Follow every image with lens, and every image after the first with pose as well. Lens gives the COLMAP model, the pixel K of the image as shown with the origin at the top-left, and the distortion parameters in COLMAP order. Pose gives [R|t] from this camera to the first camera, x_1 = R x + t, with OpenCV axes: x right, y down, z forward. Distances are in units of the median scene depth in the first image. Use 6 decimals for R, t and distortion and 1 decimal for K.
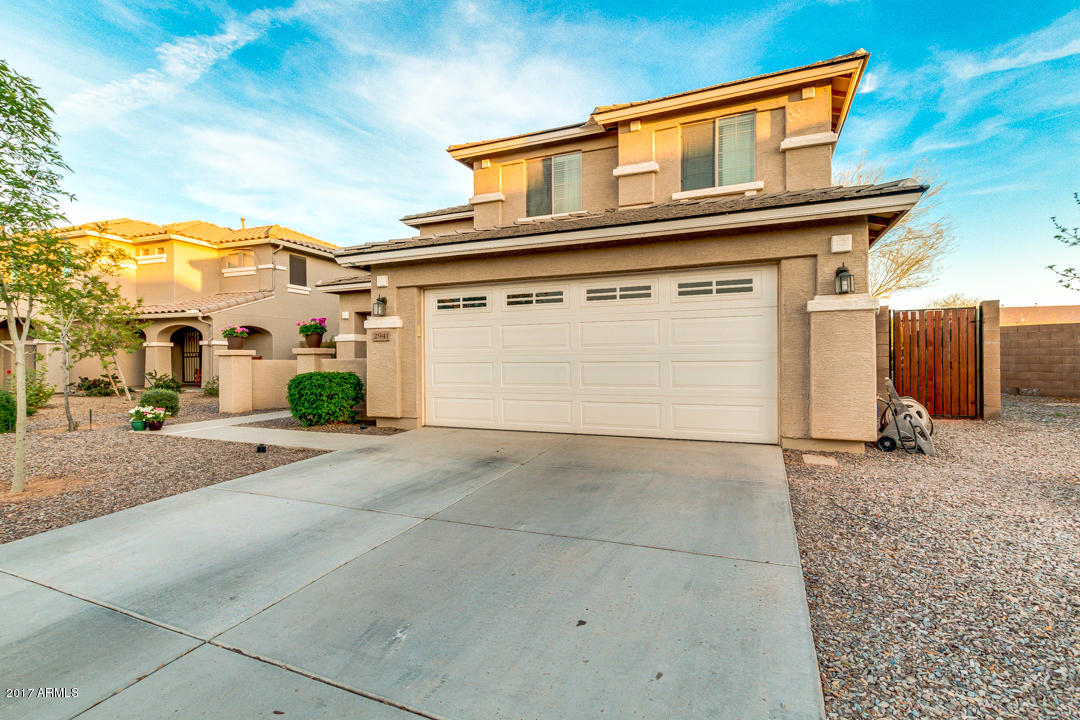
lens RADIAL K [[529.3, 0, 531.9], [0, 529.3, 361.3], [0, 0, 1]] dist [-0.027392, 0.003334]
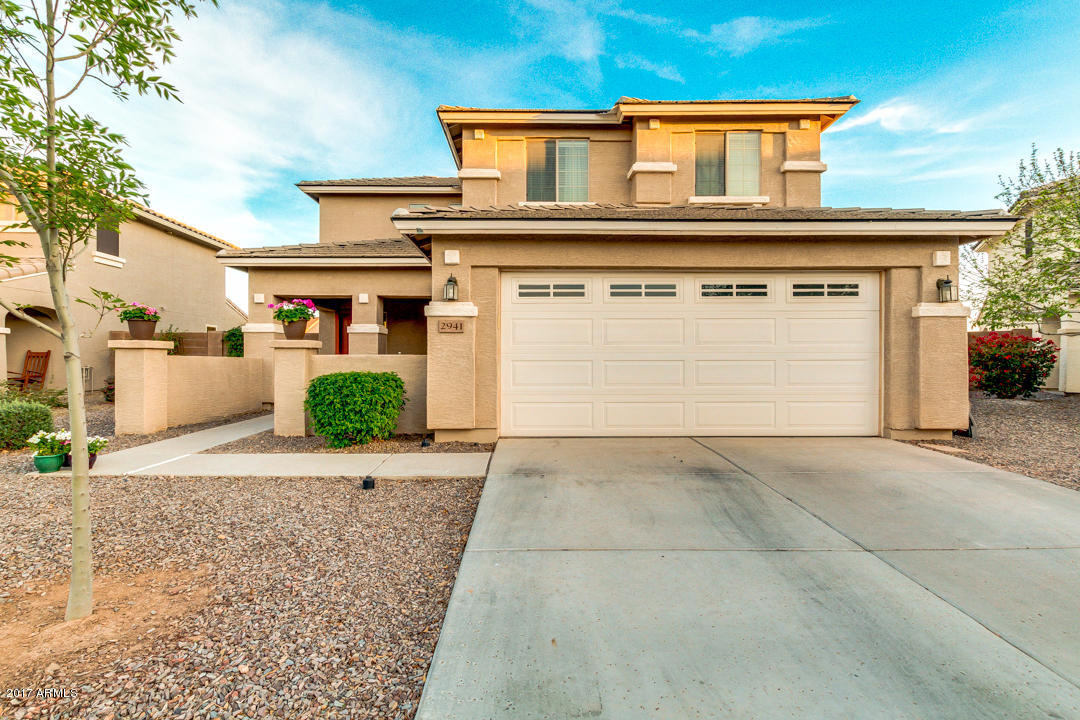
lens RADIAL K [[529.3, 0, 532.7], [0, 529.3, 349.5], [0, 0, 1]] dist [-0.027392, 0.003334]
pose [[0.910176, 0.013842, 0.413991, -0.464662], [-0.004972, 0.999735, -0.022494, 0.003911], [-0.414192, 0.018415, 0.910003, 0.216278]]
